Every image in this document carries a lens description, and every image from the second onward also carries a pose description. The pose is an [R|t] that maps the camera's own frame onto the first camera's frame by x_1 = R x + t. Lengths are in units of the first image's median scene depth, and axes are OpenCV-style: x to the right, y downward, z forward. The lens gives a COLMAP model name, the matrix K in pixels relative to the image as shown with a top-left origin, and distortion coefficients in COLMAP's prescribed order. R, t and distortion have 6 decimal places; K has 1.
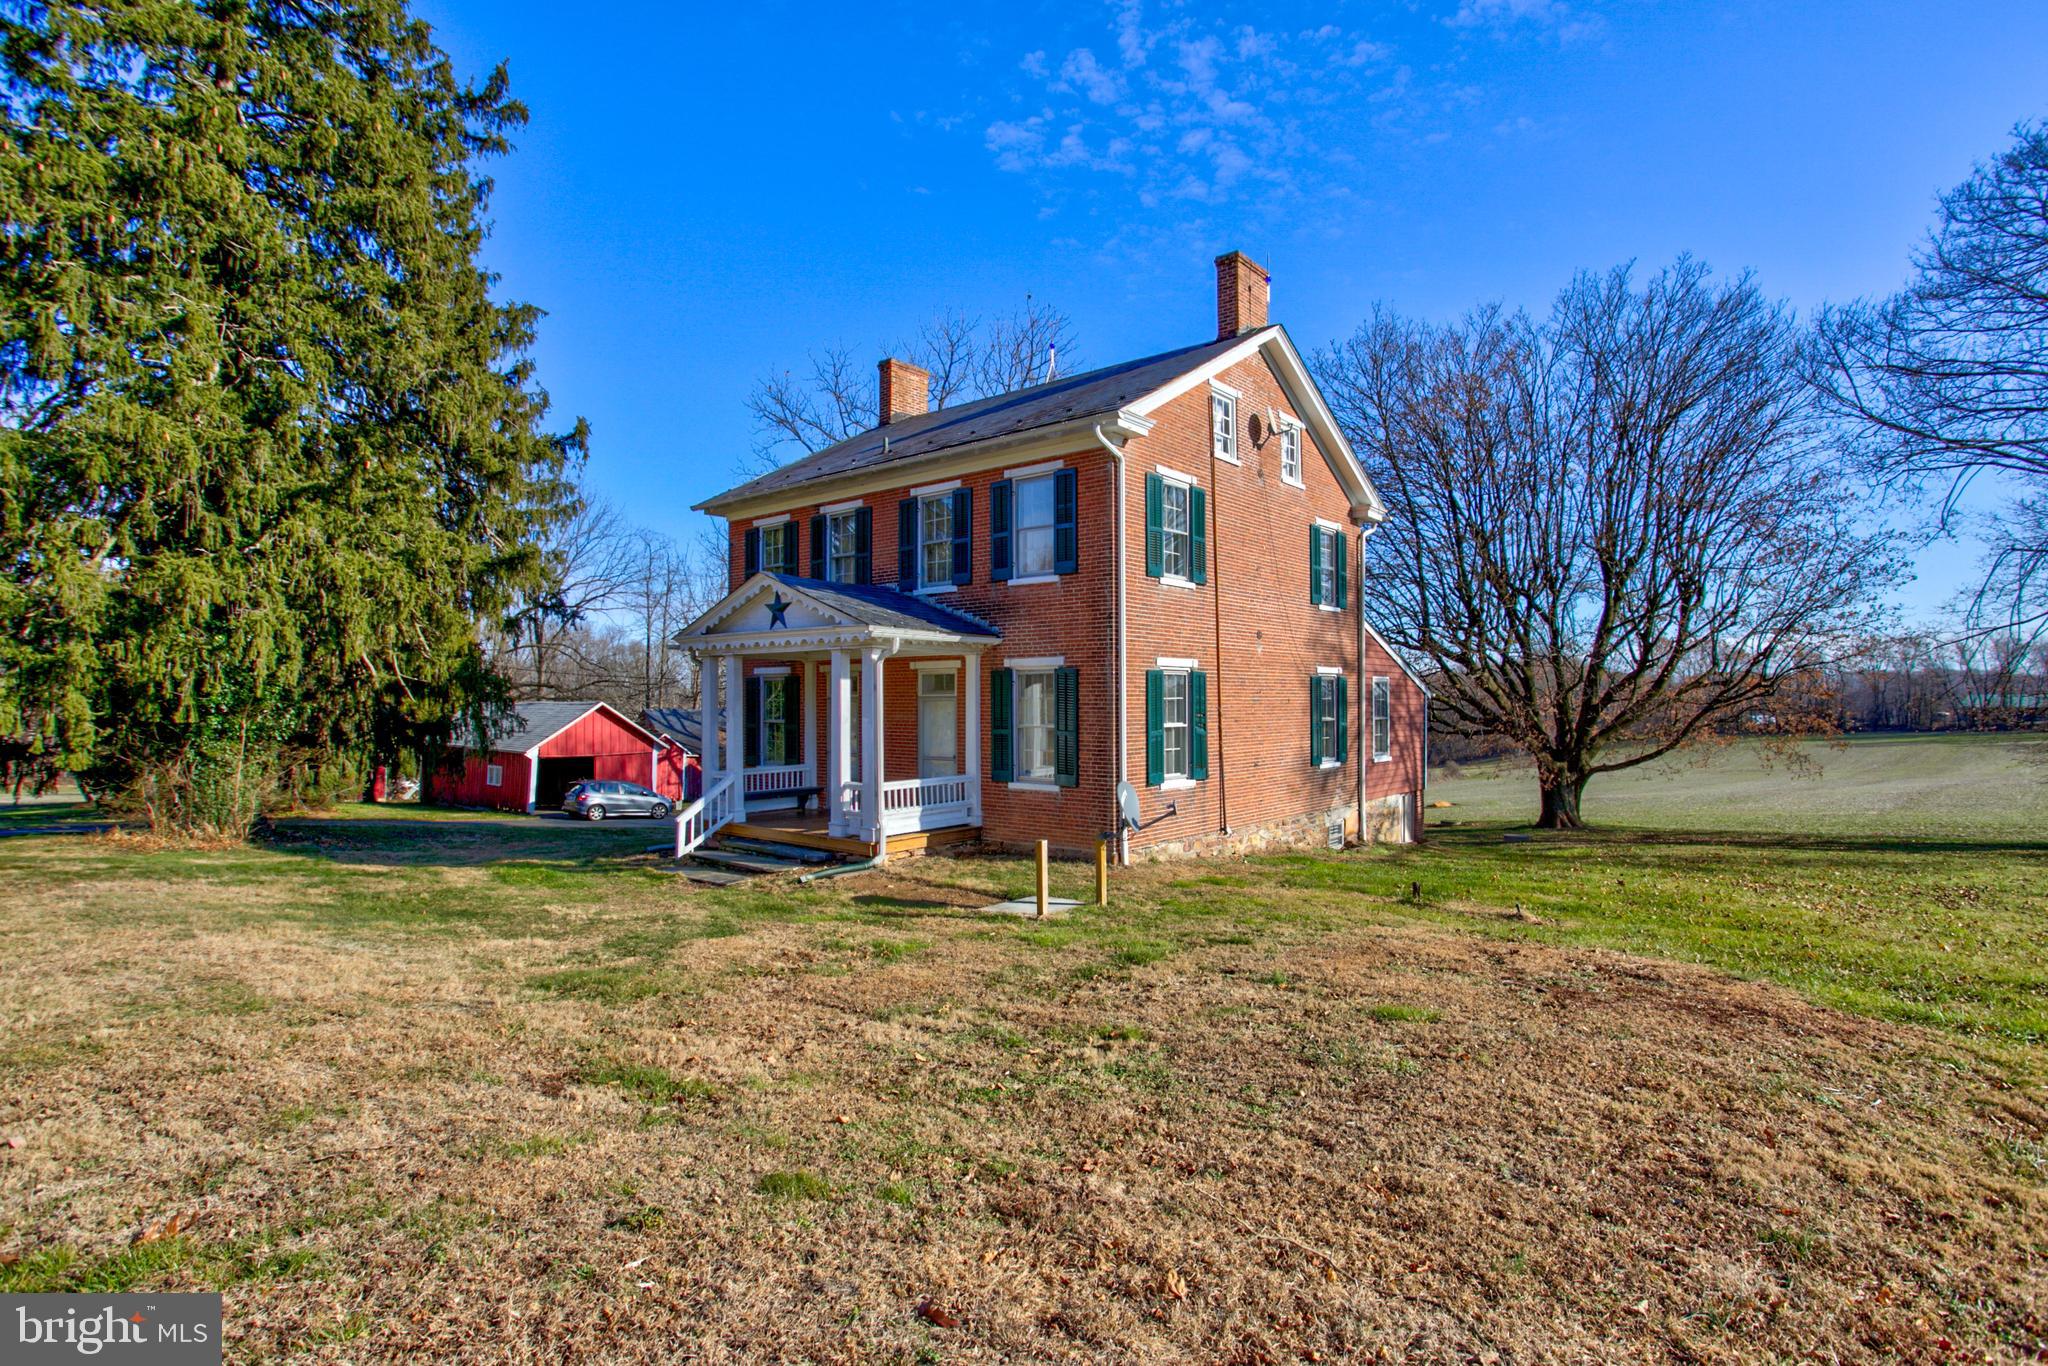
lens RADIAL K [[1002.8, 0, 1023.8], [0, 1002.8, 682.9], [0, 0, 1]] dist [-0.001126, 0.000000]
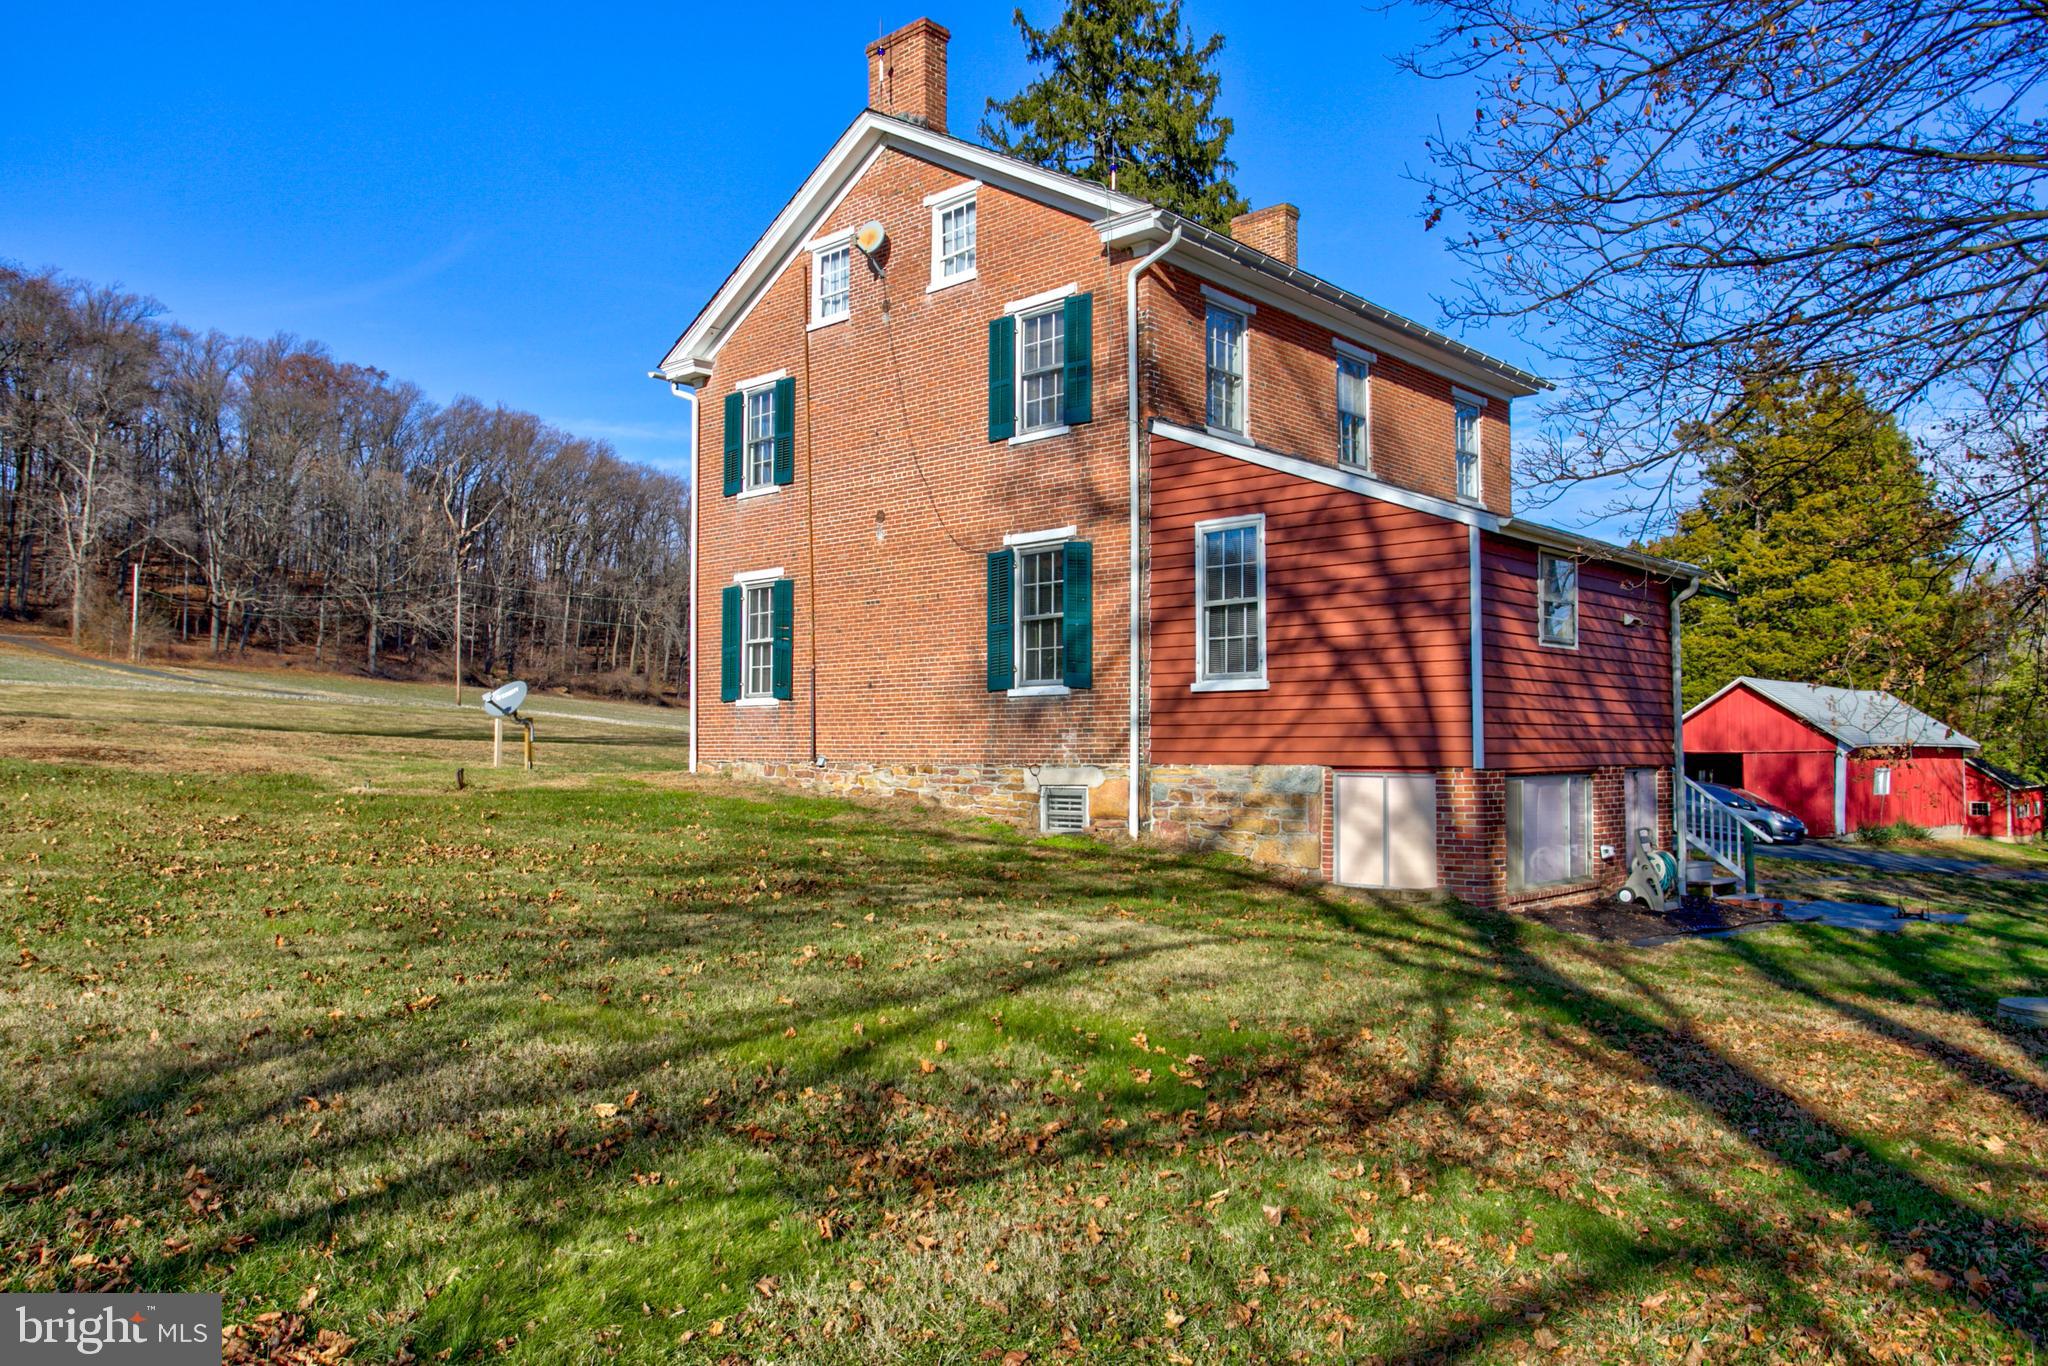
lens RADIAL K [[1467.6, 0, 1023.6], [0, 1467.6, 688.3], [0, 0, 1]] dist [0.005414, 0.000788]
pose [[-0.050475, -0.039931, -0.997927, 1.428363], [0.016335, 0.999034, -0.040801, 0.138883], [0.998592, -0.018360, -0.049773, 1.234046]]
